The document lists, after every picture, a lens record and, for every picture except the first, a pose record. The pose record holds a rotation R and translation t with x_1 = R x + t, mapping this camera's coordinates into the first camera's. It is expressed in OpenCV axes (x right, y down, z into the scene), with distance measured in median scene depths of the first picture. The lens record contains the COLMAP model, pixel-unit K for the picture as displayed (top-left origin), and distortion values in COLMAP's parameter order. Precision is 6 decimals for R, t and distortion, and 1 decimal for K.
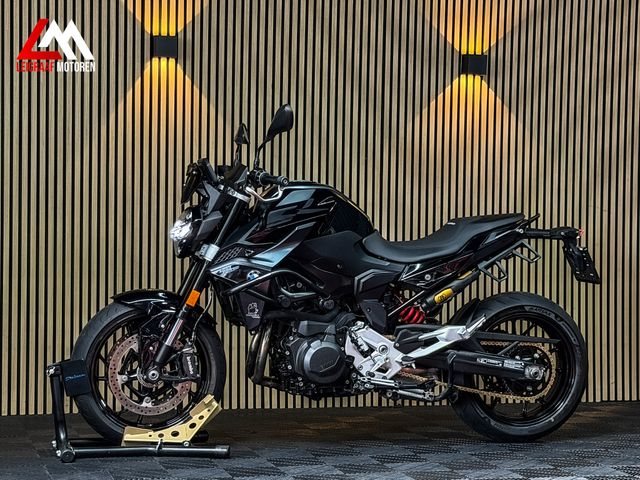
lens RADIAL K [[1407.7, 0, 320.0], [0, 1407.7, 240.0], [0, 0, 1]] dist [0.111611, 0.057953]
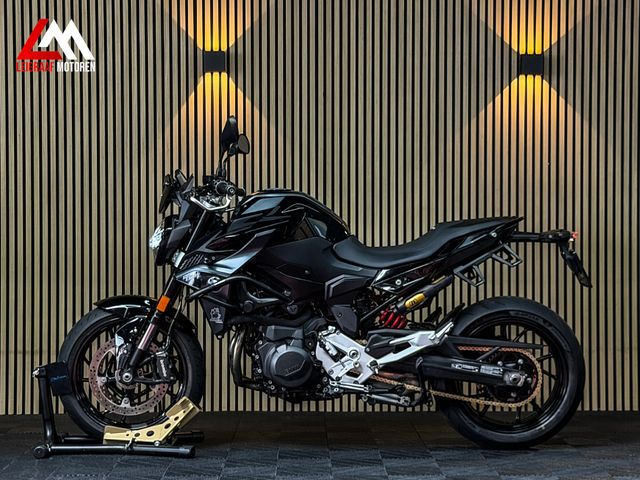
lens RADIAL K [[1407.7, 0, 320.0], [0, 1407.7, 240.0], [0, 0, 1]] dist [0.111611, 0.057953]
pose [[0.968188, -0.013709, -0.249847, 0.272931], [0.012883, 0.999905, -0.004942, 0.000658], [0.249891, 0.001566, 0.968273, 0.017661]]
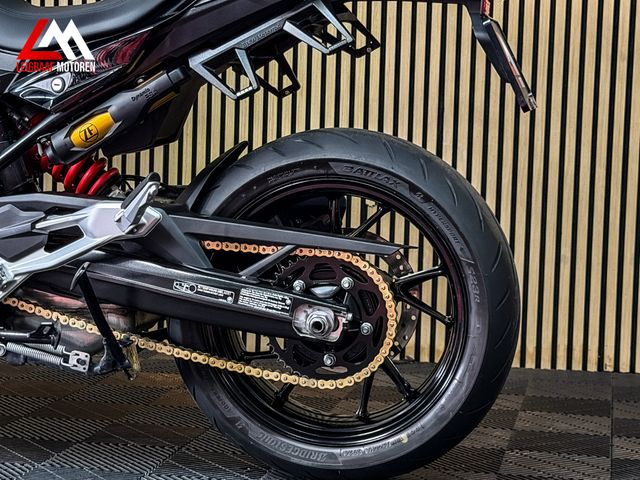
lens RADIAL K [[1407.7, 0, 320.0], [0, 1407.7, 240.0], [0, 0, 1]] dist [0.111611, 0.057953]
pose [[0.892030, 0.043110, -0.449916, 0.340699], [-0.011959, 0.997343, 0.071854, 0.041507], [0.451818, -0.058715, 0.890176, 0.653654]]
